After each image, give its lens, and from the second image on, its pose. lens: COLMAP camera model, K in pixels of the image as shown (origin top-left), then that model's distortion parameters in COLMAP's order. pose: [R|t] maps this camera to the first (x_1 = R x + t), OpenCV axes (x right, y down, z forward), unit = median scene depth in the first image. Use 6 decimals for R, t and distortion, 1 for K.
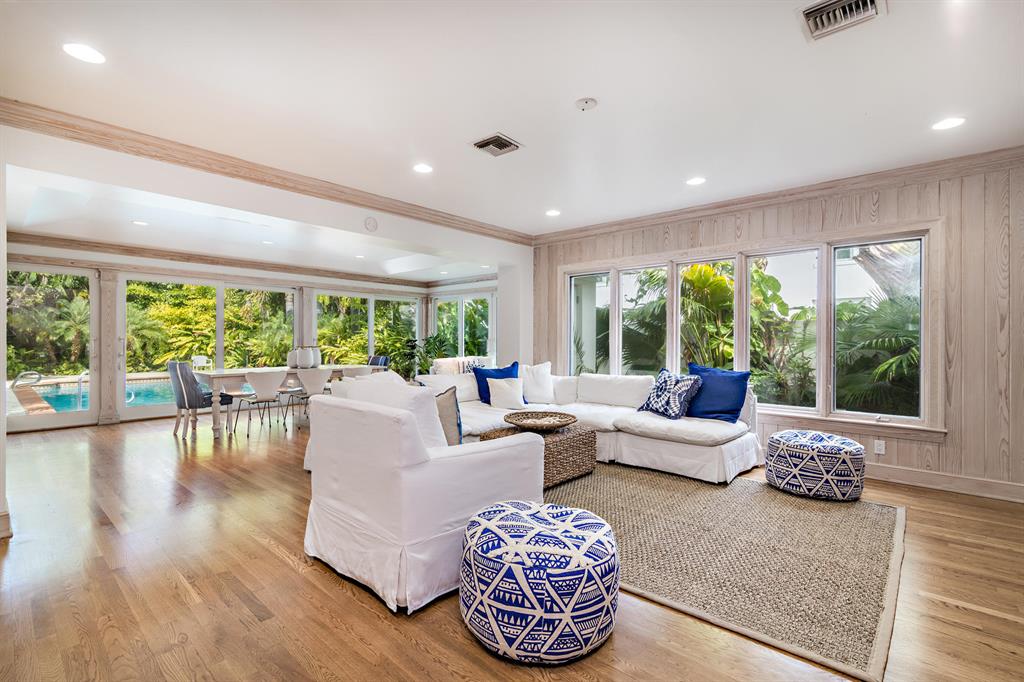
lens RADIAL K [[474.2, 0, 513.2], [0, 474.2, 340.7], [0, 0, 1]] dist [0.001468, -0.000665]
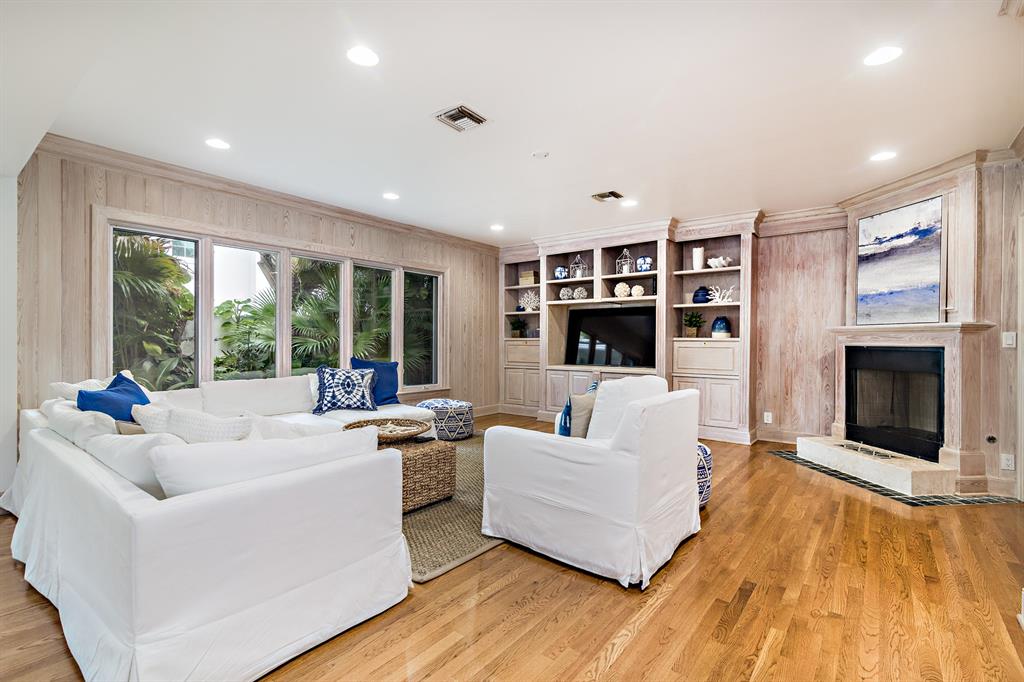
lens RADIAL K [[474.2, 0, 512.9], [0, 474.2, 342.8], [0, 0, 1]] dist [0.001468, -0.000665]
pose [[-0.075428, -0.009664, 0.997104, -0.717903], [-0.005670, 0.999941, 0.009262, 0.002131], [-0.997135, -0.004955, -0.075479, 0.741479]]
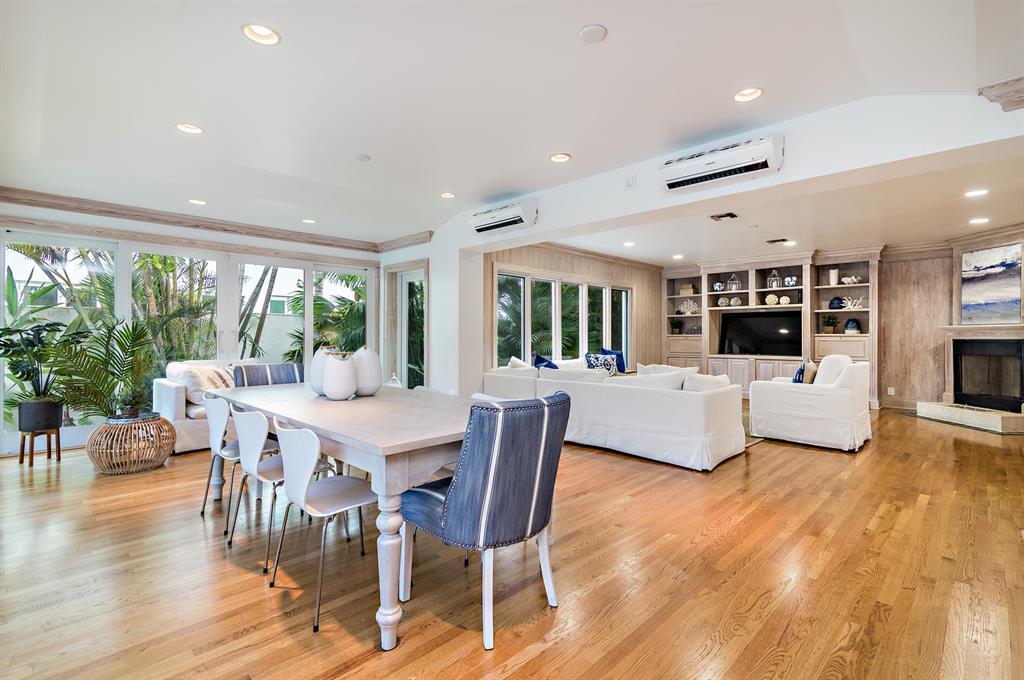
lens RADIAL K [[474.2, 0, 512.1], [0, 474.2, 333.5], [0, 0, 1]] dist [0.001468, -0.000665]
pose [[0.048196, 0.003129, 0.998833, -1.214452], [-0.001424, 0.999994, -0.003064, 0.002651], [-0.998837, -0.001275, 0.048200, 1.178456]]
